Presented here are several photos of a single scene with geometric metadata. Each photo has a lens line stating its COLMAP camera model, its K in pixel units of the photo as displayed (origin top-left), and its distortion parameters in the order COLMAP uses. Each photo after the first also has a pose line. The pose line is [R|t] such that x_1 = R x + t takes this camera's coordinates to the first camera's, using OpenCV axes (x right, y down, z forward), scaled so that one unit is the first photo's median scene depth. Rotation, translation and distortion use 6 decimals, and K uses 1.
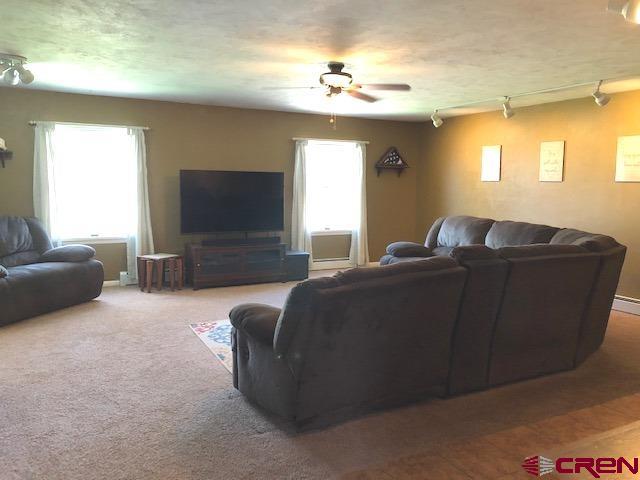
lens RADIAL K [[522.5, 0, 320.1], [0, 522.5, 228.8], [0, 0, 1]] dist [0.021716, -0.005917]
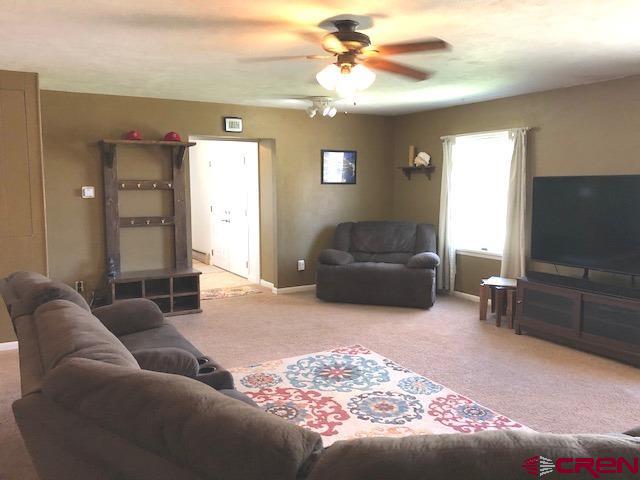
lens RADIAL K [[522.5, 0, 320.1], [0, 522.5, 228.8], [0, 0, 1]] dist [0.021716, -0.005917]
pose [[0.064878, 0.068410, -0.995546, 0.662189], [-0.098614, 0.993204, 0.061823, -0.072529], [0.993009, 0.094164, 0.071184, 0.860040]]
